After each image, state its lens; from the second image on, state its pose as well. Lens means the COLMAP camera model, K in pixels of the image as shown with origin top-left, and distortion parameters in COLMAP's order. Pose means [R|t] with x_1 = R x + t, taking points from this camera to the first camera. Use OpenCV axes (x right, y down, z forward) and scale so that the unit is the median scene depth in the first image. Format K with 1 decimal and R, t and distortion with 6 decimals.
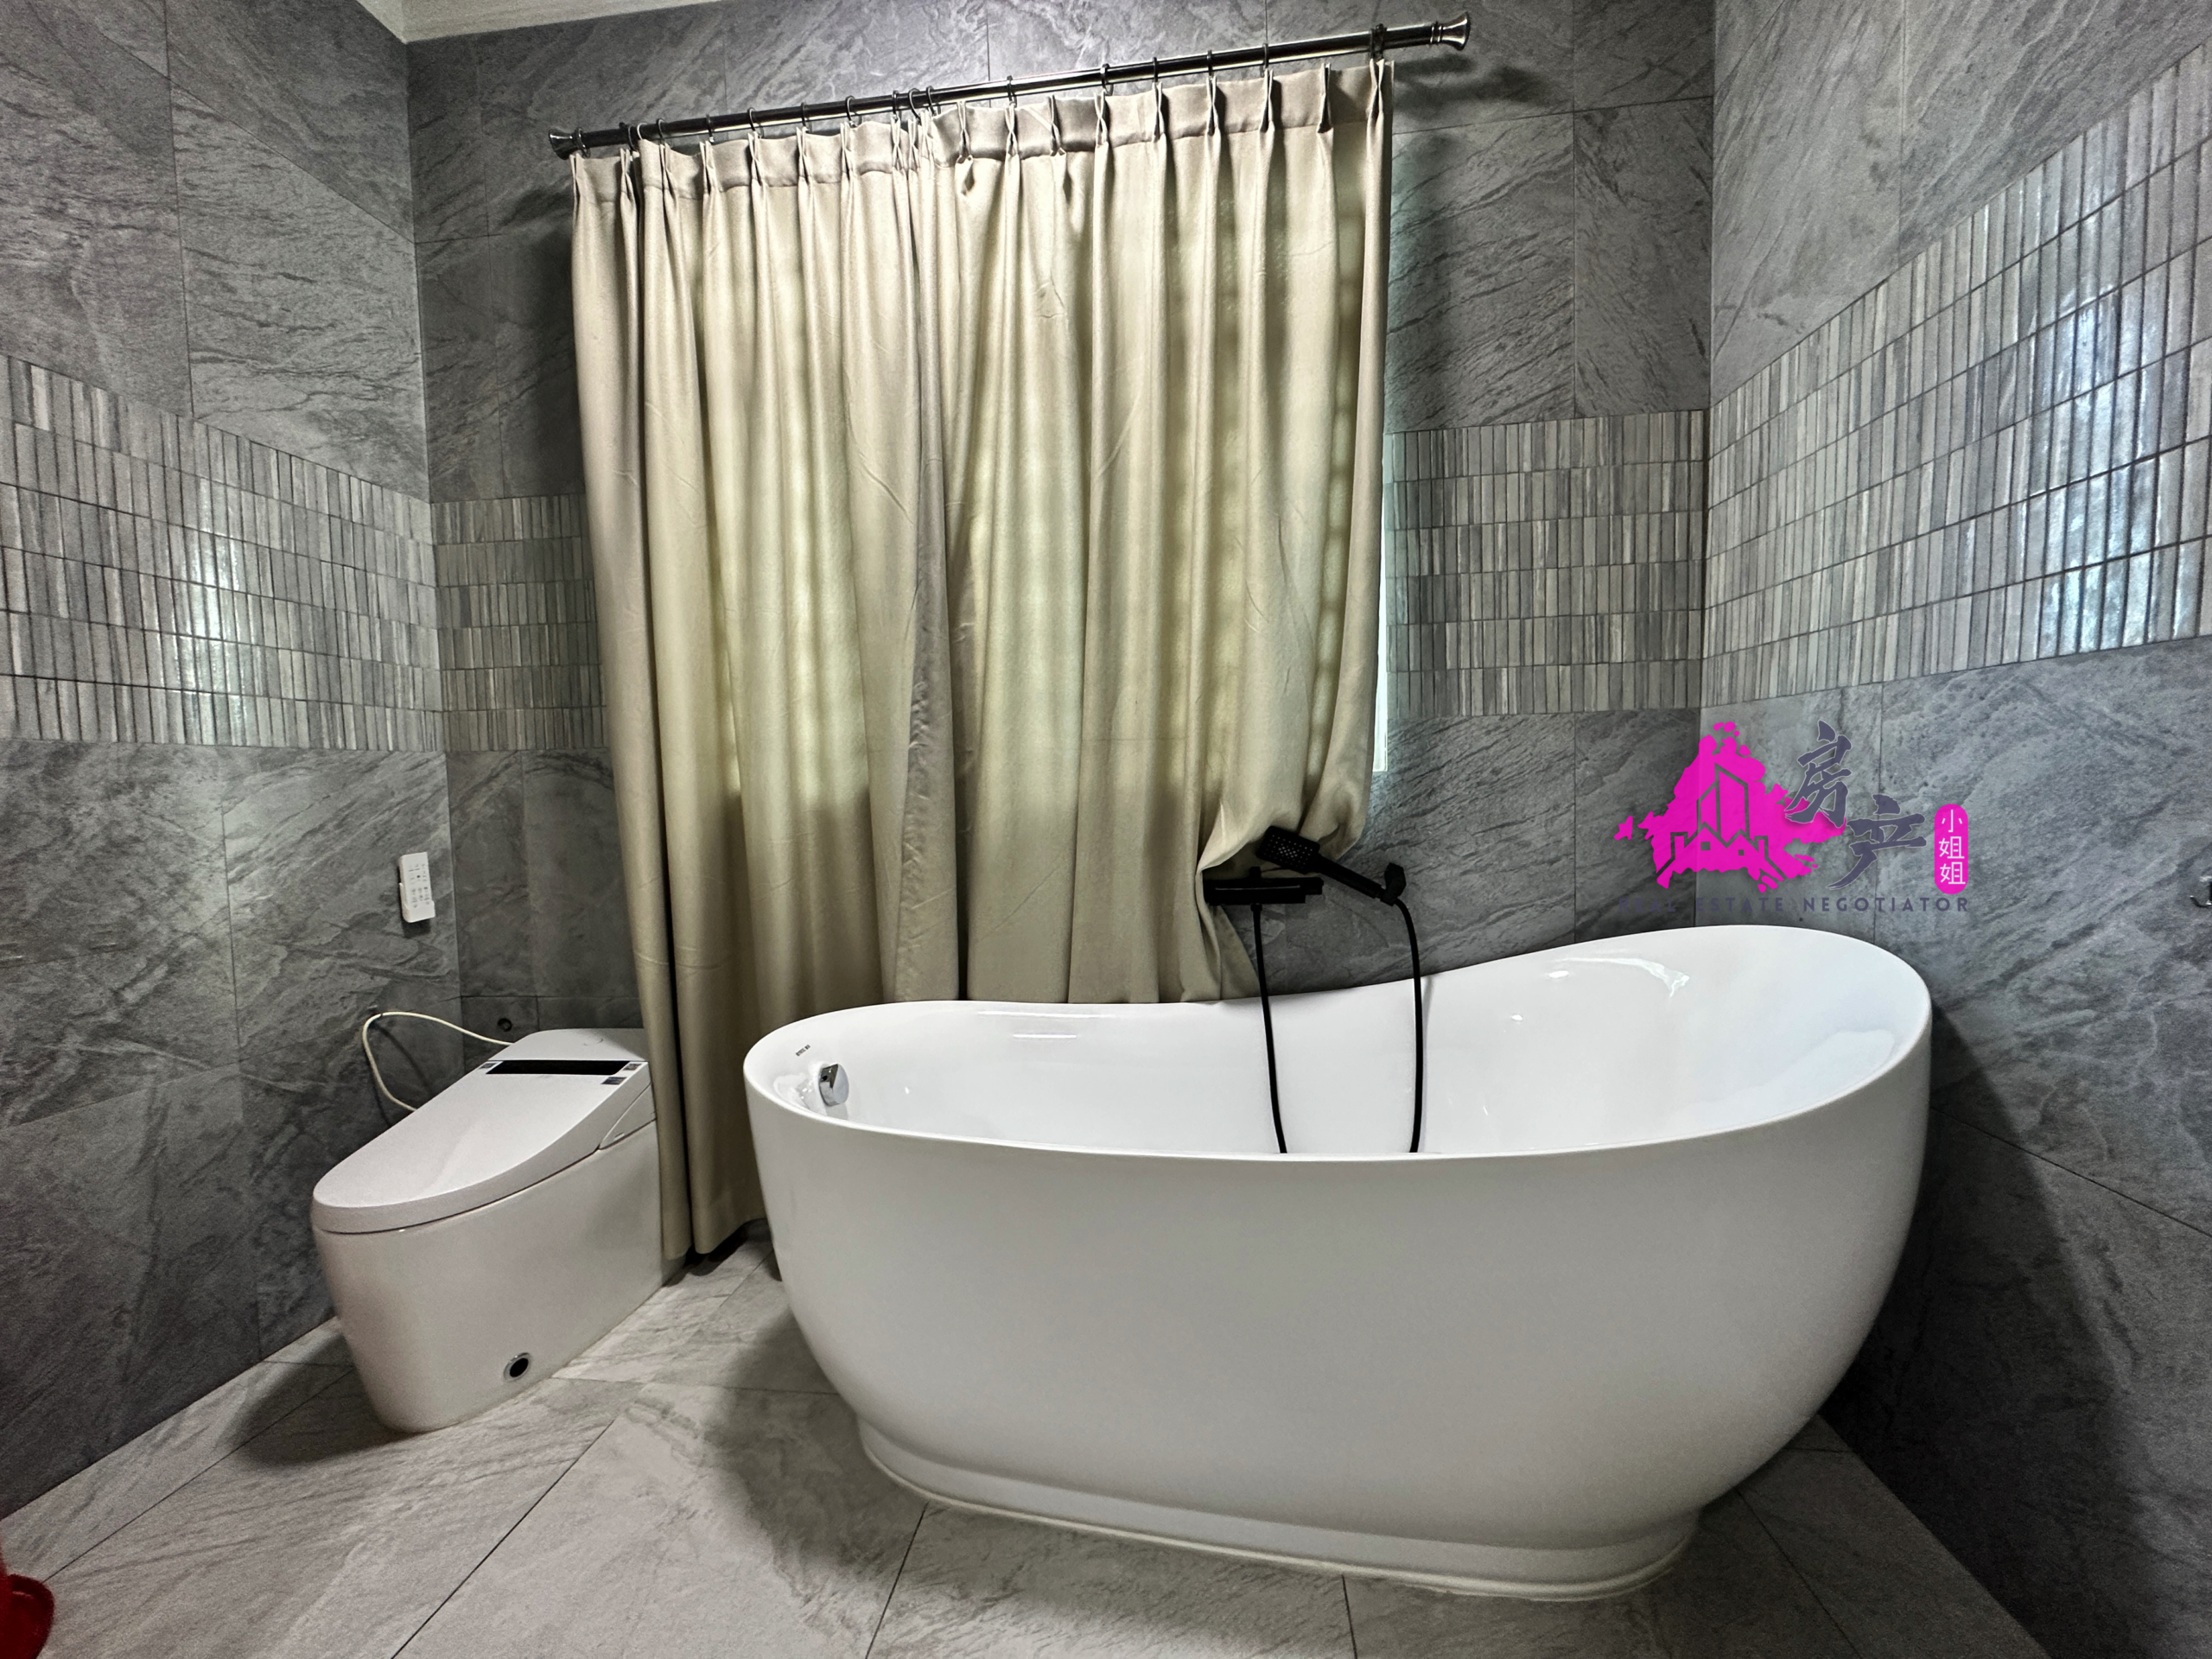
lens RADIAL K [[884.1, 0, 1106.4], [0, 884.1, 828.7], [0, 0, 1]] dist [-0.001980, 0.000933]
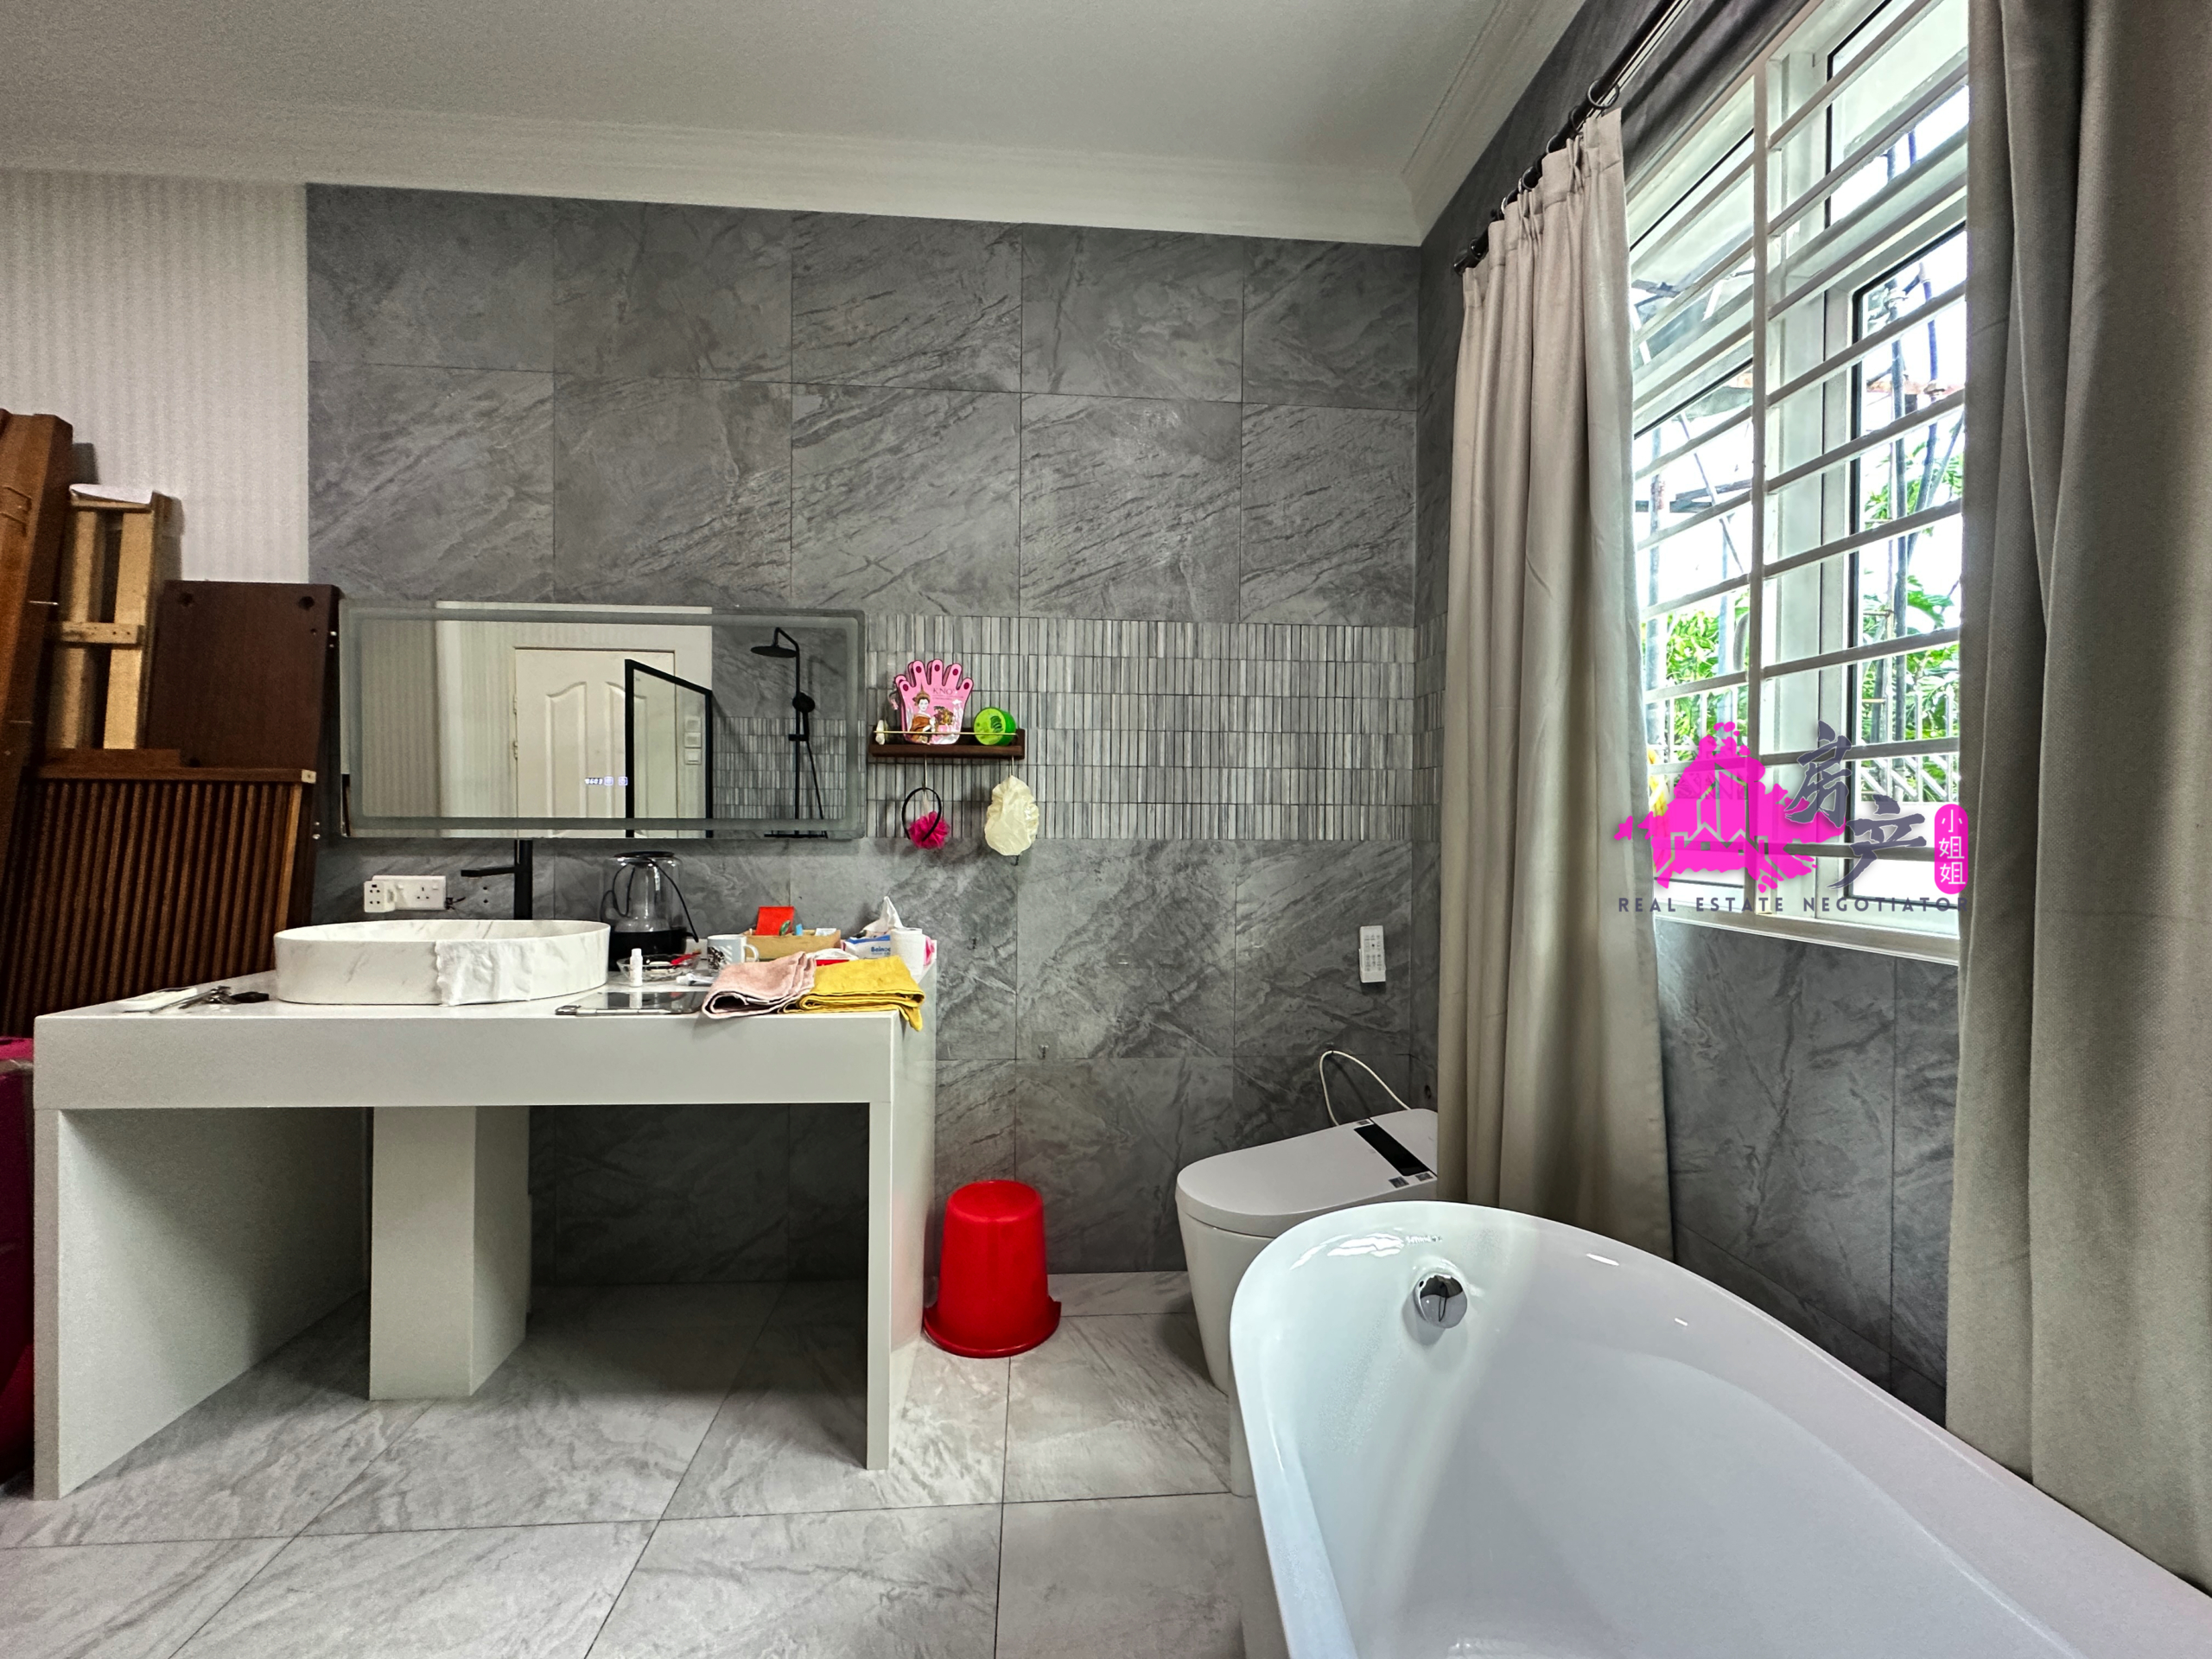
lens RADIAL K [[884.1, 0, 1098.1], [0, 884.1, 828.1], [0, 0, 1]] dist [-0.001980, 0.000933]
pose [[0.194310, 0.035689, -0.980291, 0.366174], [-0.067011, 0.997486, 0.023033, -0.123938], [0.978649, 0.061215, 0.196213, 0.455200]]
